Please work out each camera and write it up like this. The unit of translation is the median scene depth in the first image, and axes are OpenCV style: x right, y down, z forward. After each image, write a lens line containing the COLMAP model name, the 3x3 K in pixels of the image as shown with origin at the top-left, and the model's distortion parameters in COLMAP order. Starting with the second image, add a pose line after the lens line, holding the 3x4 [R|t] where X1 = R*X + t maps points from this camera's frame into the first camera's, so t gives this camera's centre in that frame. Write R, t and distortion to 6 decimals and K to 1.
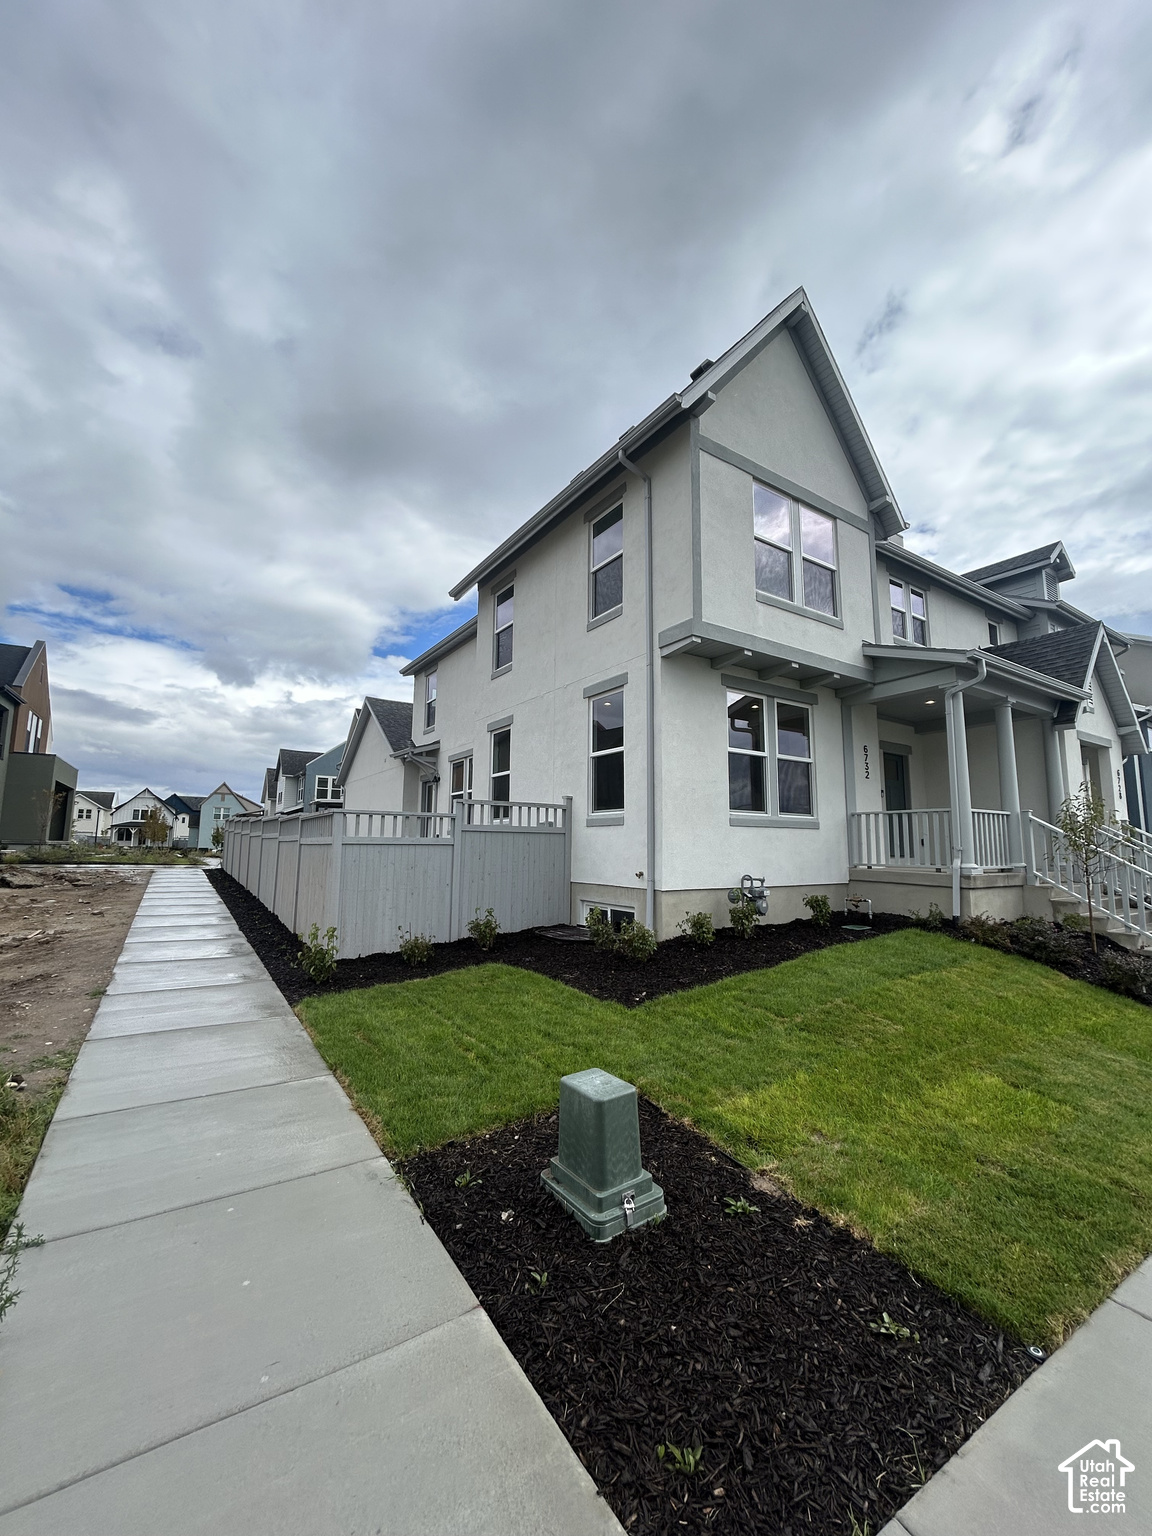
lens RADIAL K [[613.9, 0, 575.3], [0, 613.9, 771.6], [0, 0, 1]] dist [-0.000859, 0.001660]
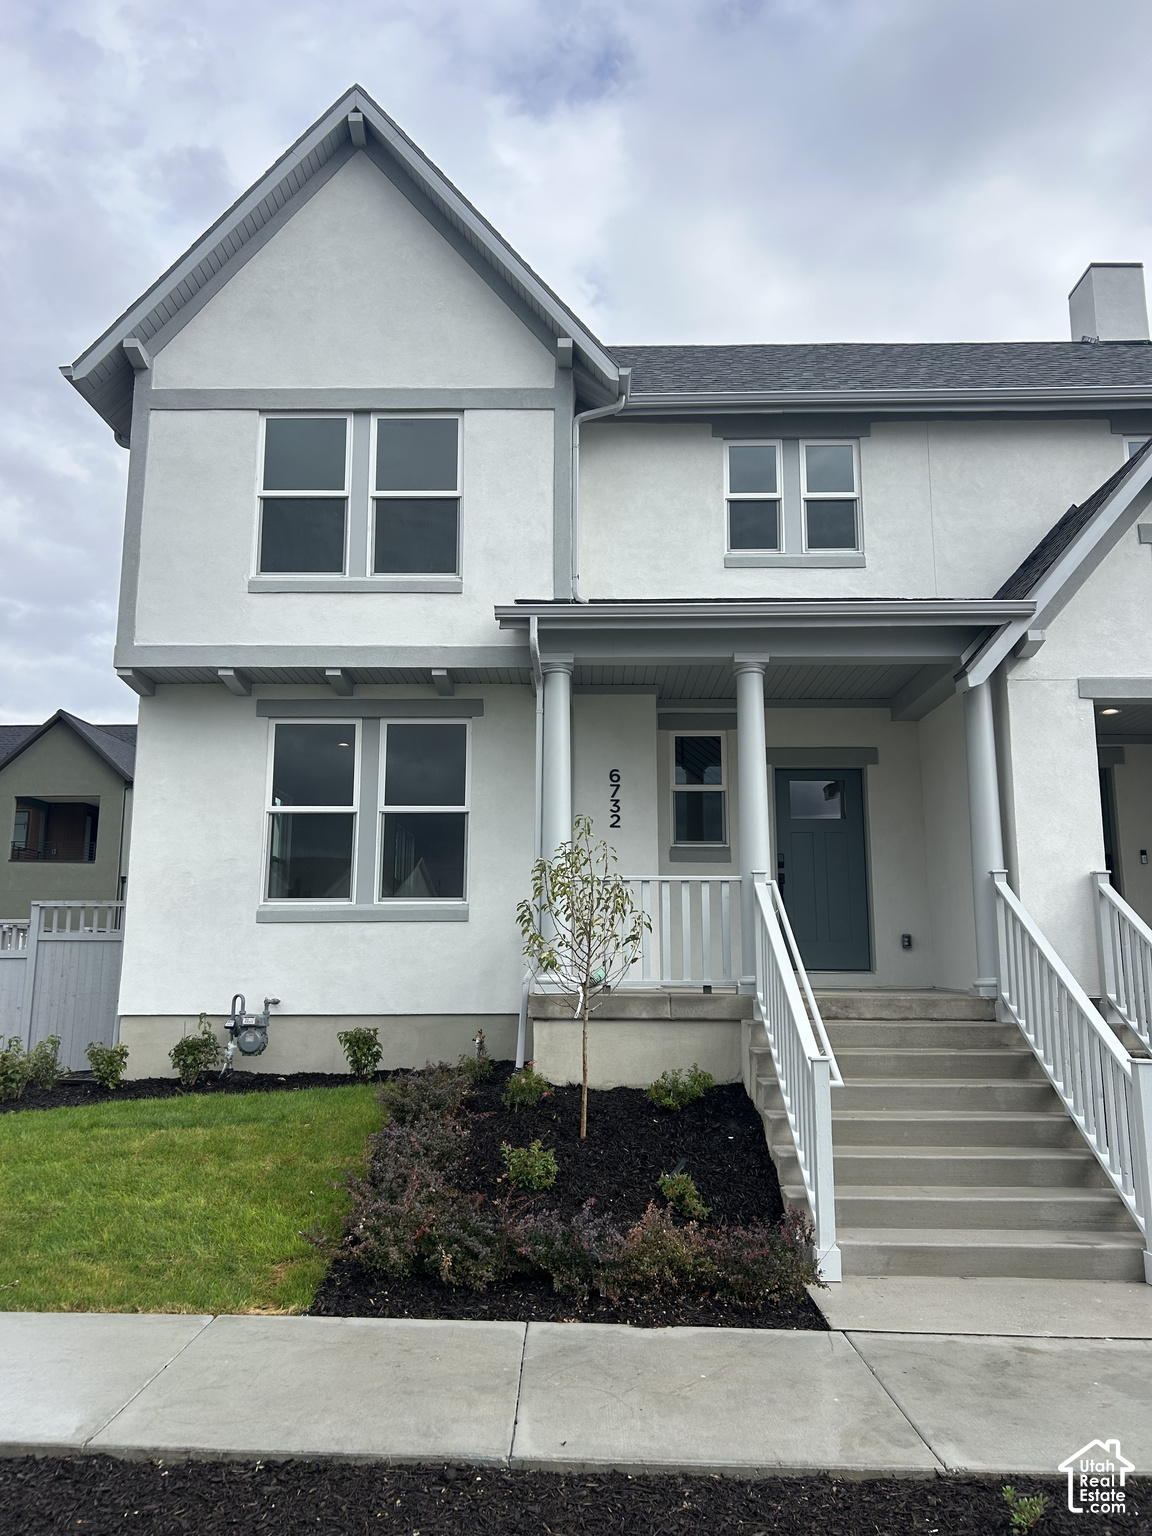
lens RADIAL K [[1150.8, 0, 577.2], [0, 1150.8, 766.0], [0, 0, 1]] dist [0.048951, 0.000422]
pose [[0.831839, -0.105901, -0.544820, 1.168010], [0.074610, 0.994054, -0.079308, 0.040771], [0.549979, 0.025322, 0.834794, 0.110392]]
